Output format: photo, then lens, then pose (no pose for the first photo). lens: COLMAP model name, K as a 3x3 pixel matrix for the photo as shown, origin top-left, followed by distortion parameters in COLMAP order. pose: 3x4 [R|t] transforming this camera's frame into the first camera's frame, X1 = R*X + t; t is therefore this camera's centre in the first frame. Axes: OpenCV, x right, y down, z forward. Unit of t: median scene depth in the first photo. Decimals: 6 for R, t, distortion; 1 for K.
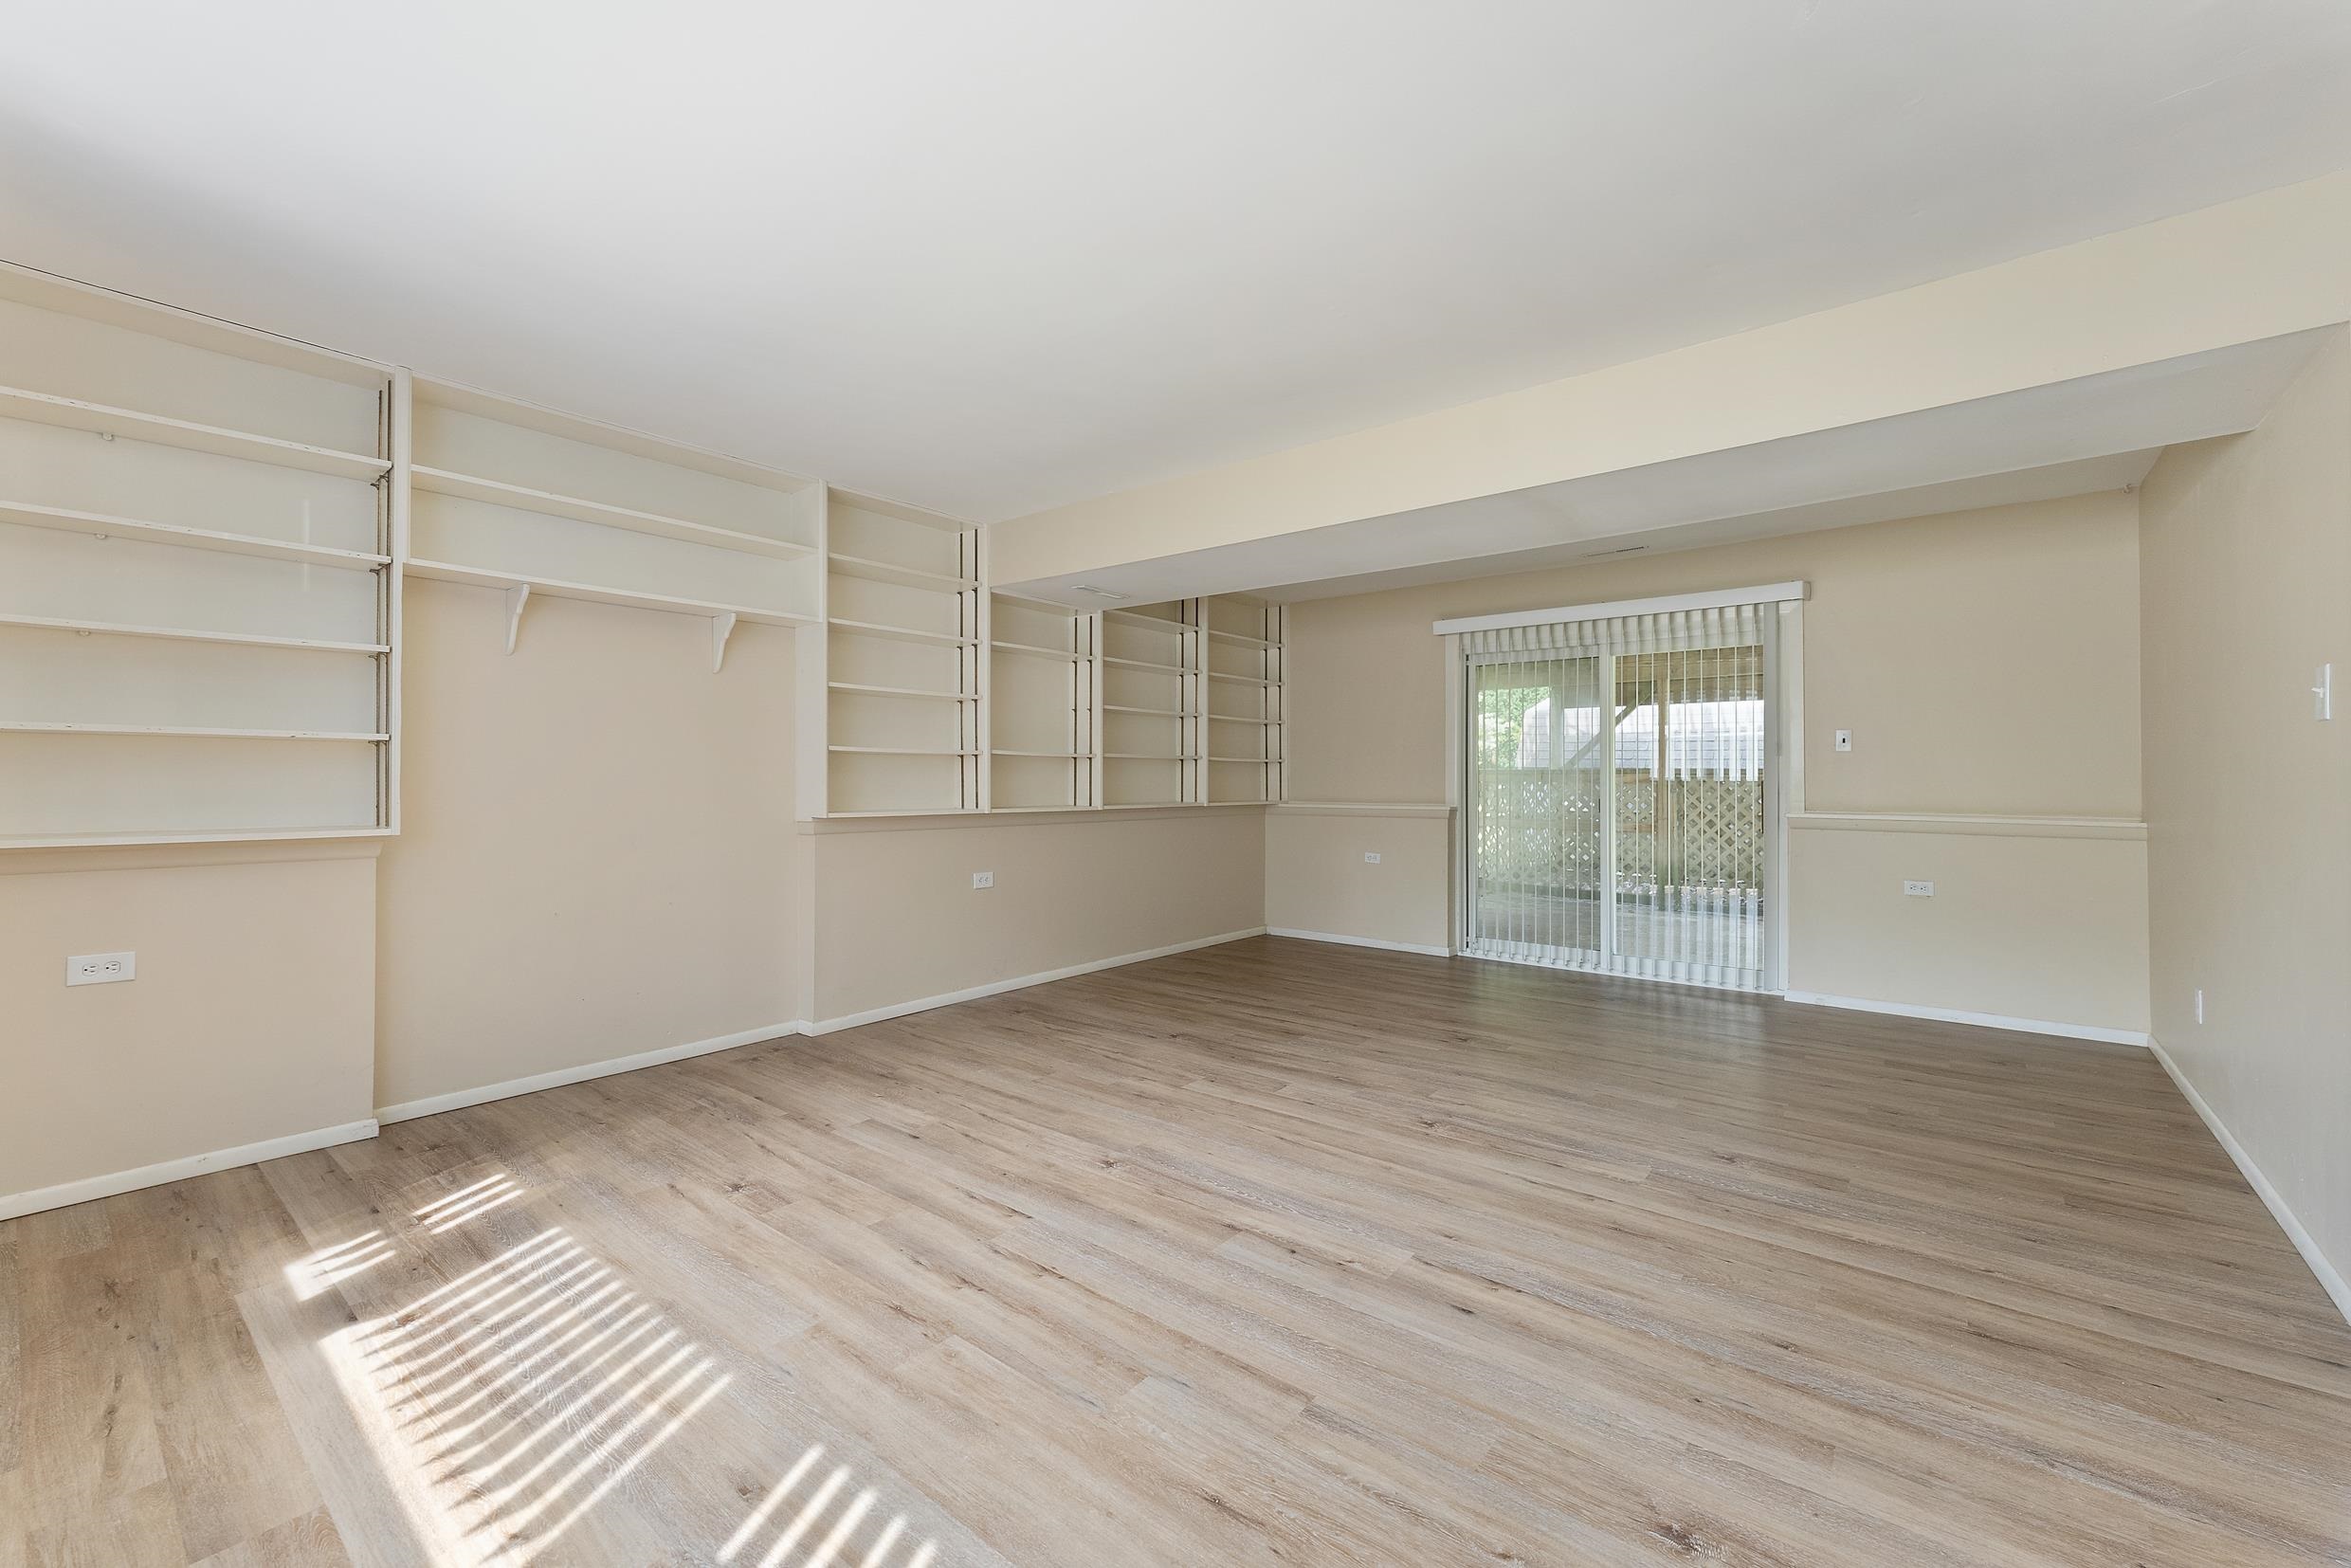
lens RADIAL K [[966.7, 0, 1188.0], [0, 966.7, 779.2], [0, 0, 1]] dist [0.000296, -0.001648]
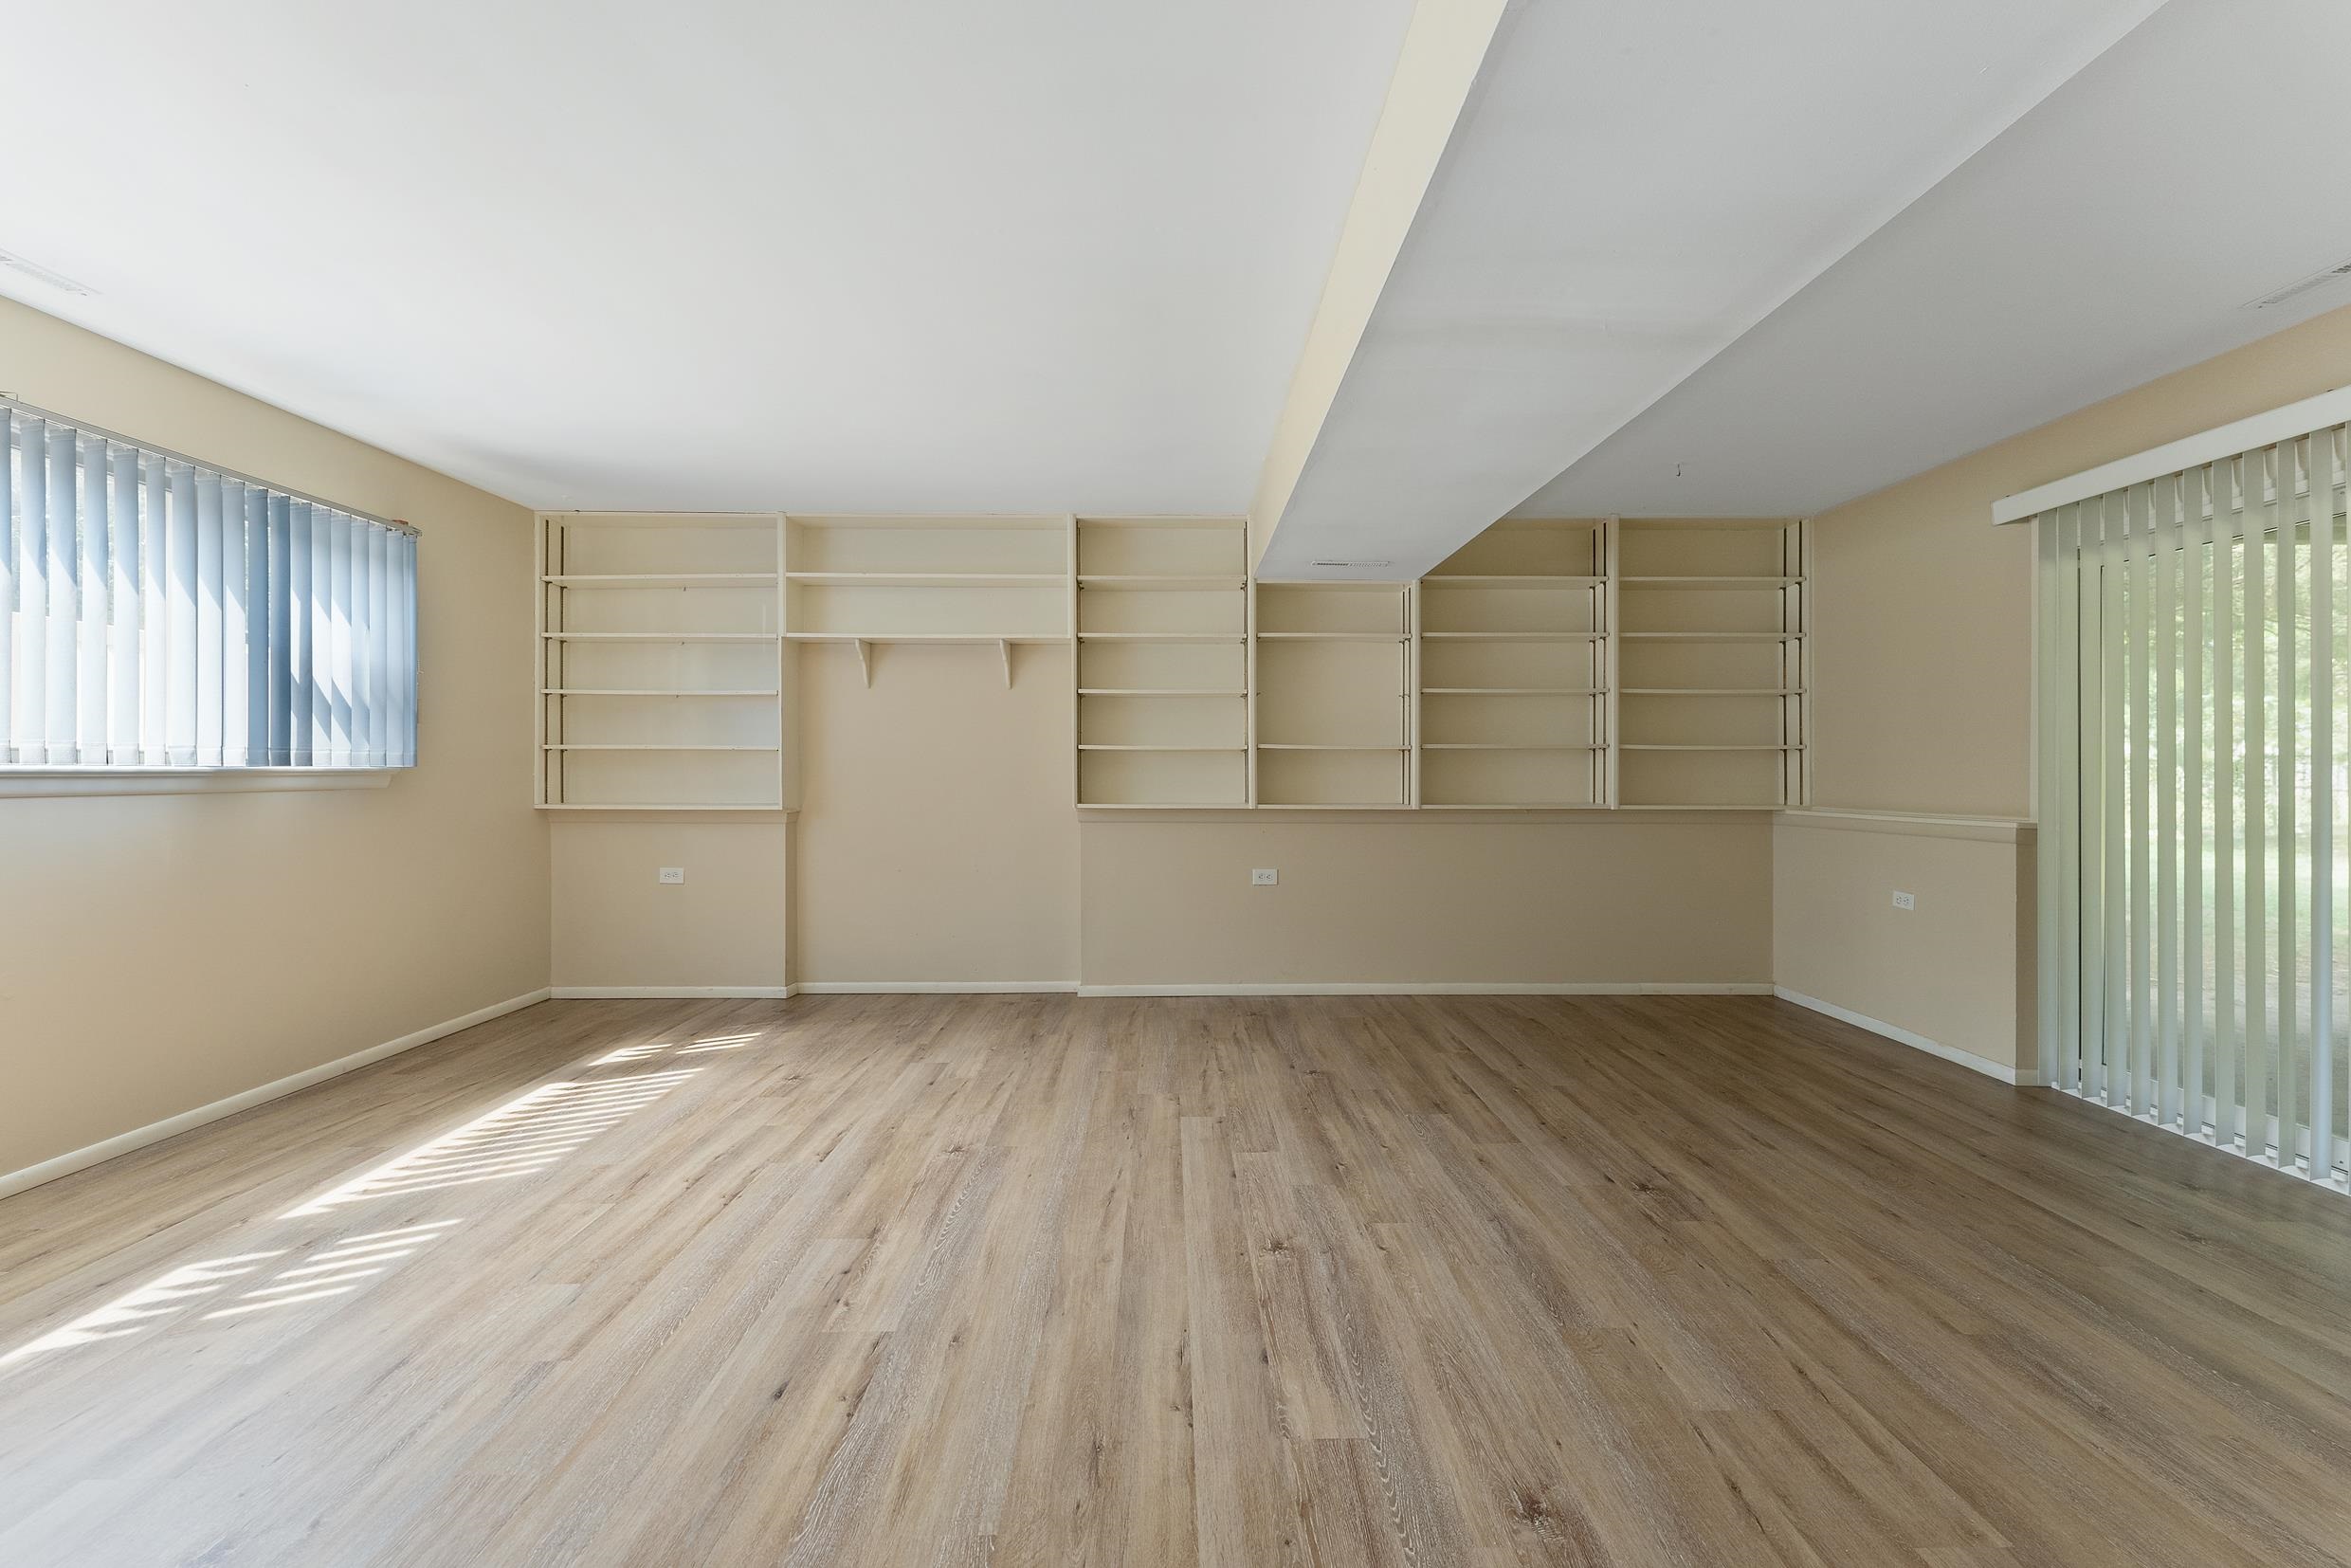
lens RADIAL K [[966.7, 0, 1183.3], [0, 966.7, 792.8], [0, 0, 1]] dist [0.000296, -0.001648]
pose [[0.628837, 0.020081, -0.777278, 0.866506], [0.000953, 0.999646, 0.026597, -0.013002], [0.777537, -0.017466, 0.628595, 0.541294]]
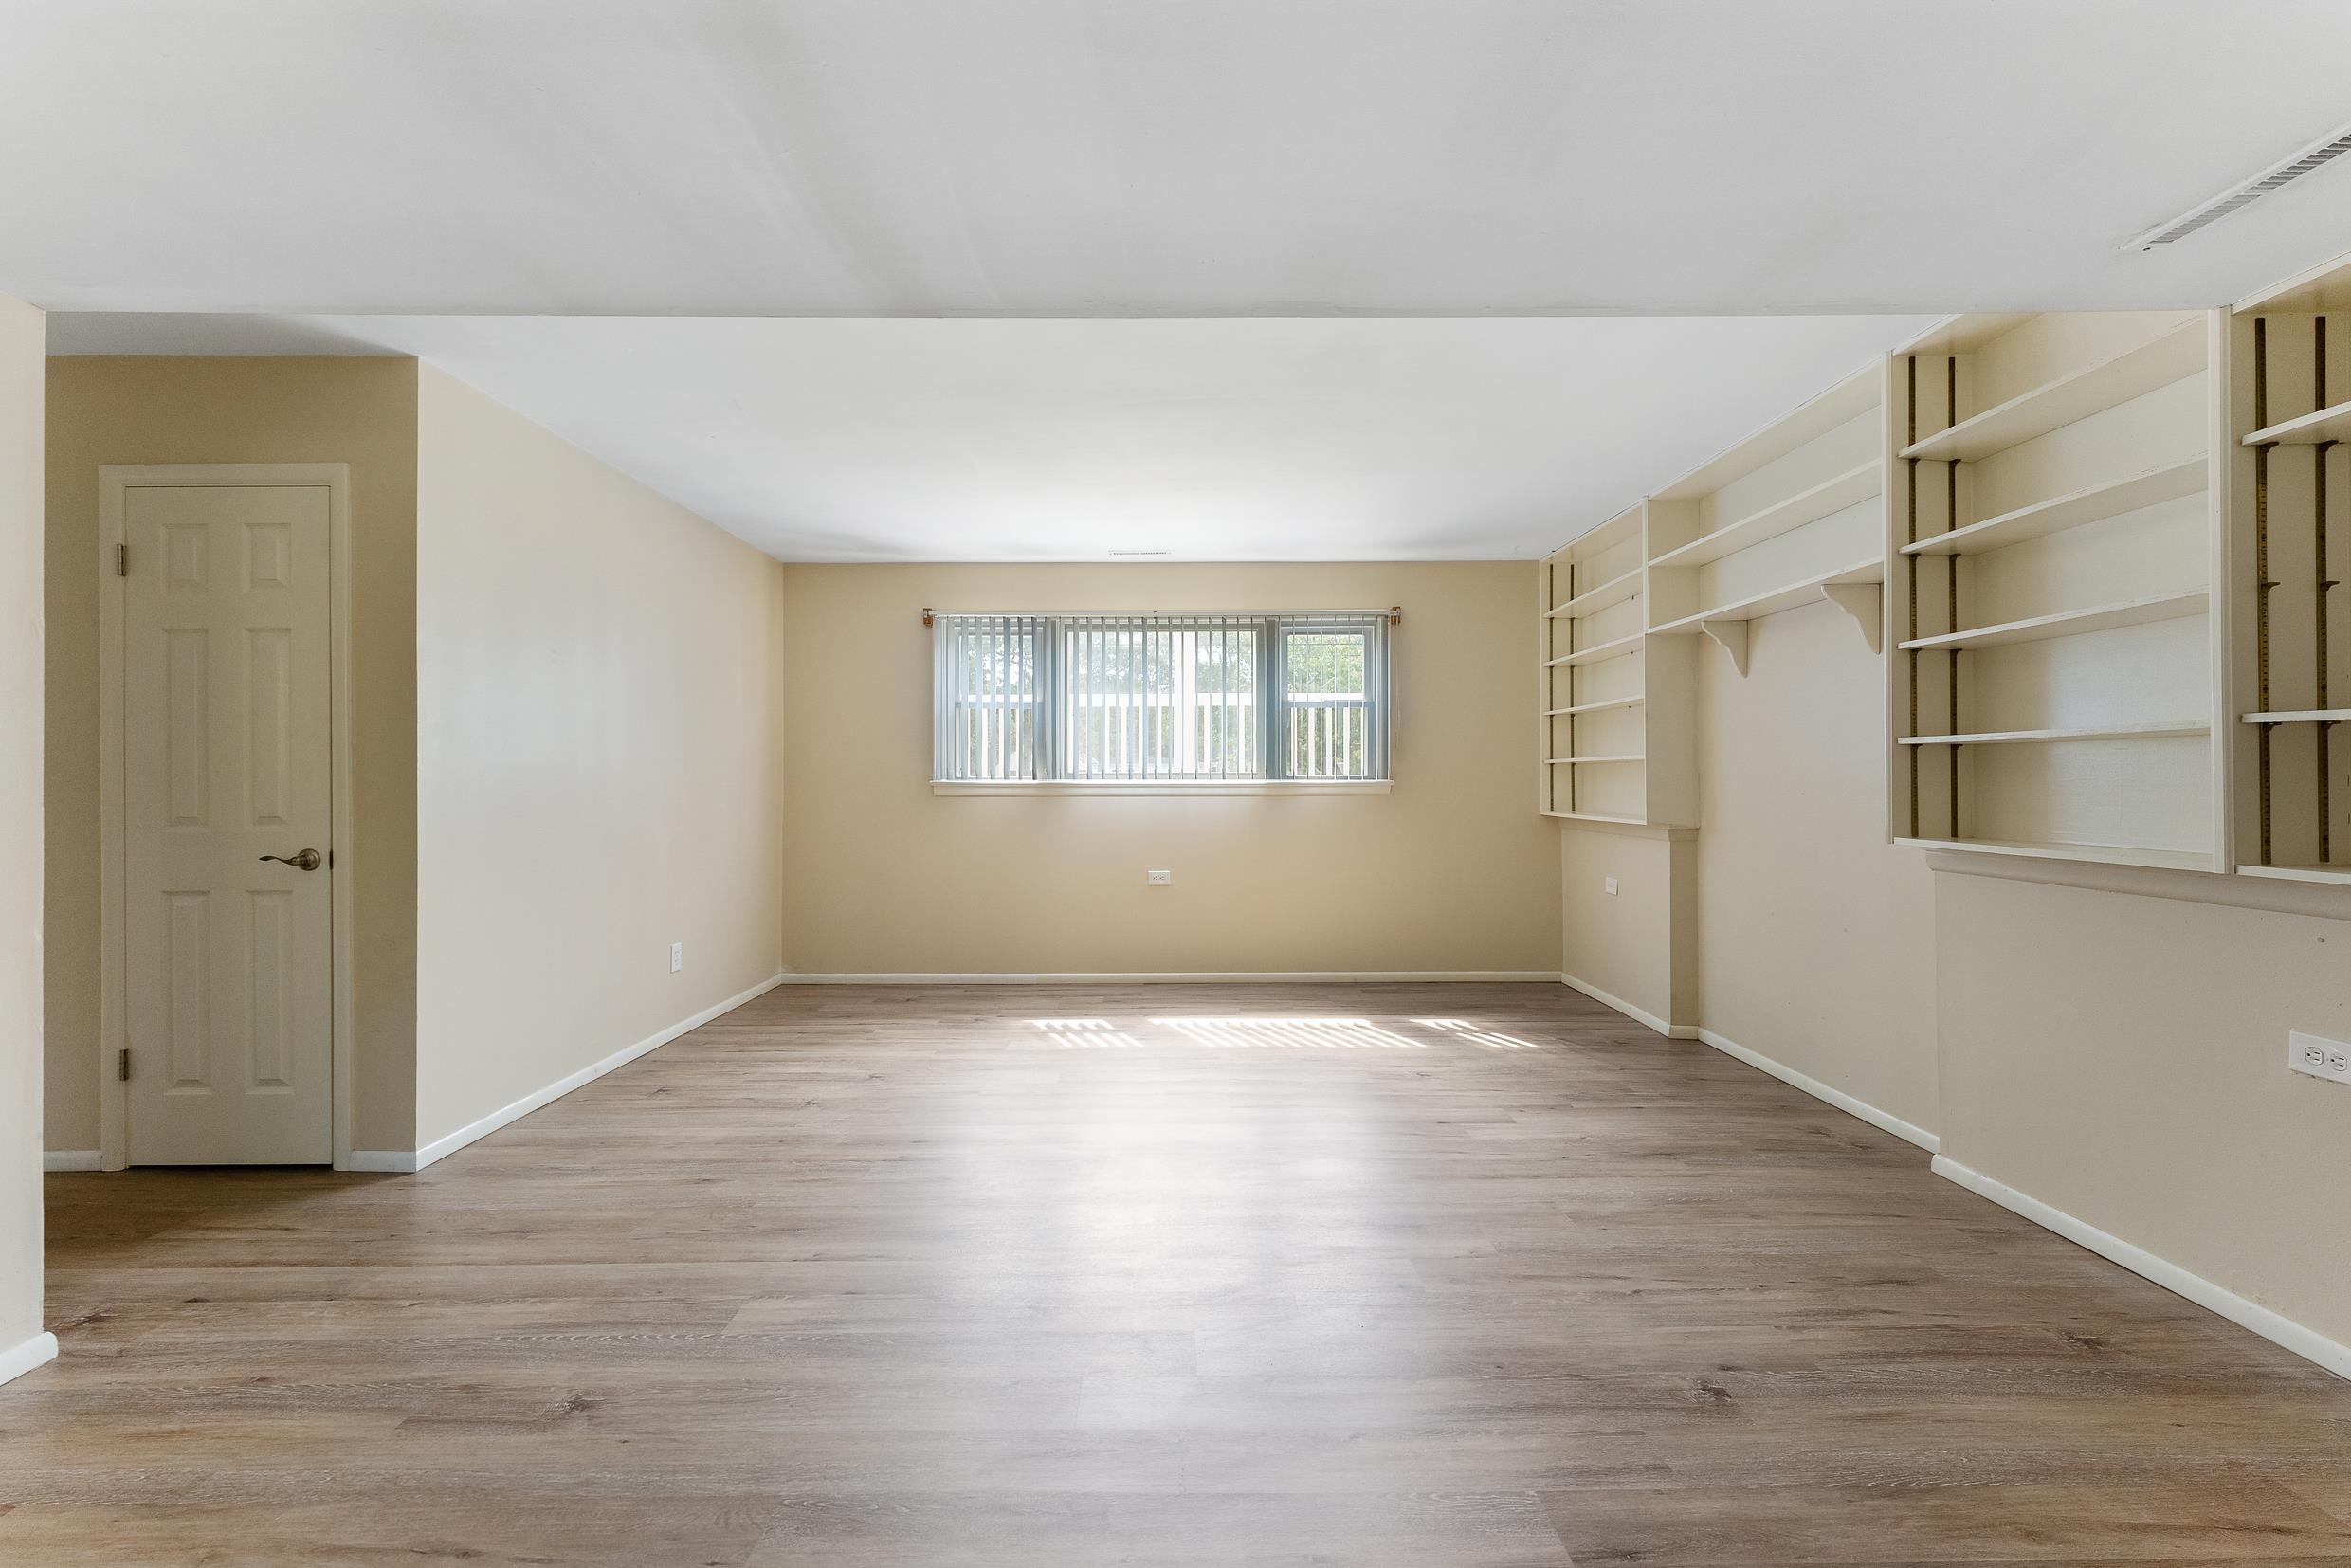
lens RADIAL K [[966.7, 0, 1161.0], [0, 966.7, 783.8], [0, 0, 1]] dist [0.000296, -0.001648]
pose [[-0.795724, 0.002630, -0.605653, 0.655160], [0.002740, 0.999996, 0.000742, -0.008028], [0.605653, -0.001069, -0.795728, 1.777006]]
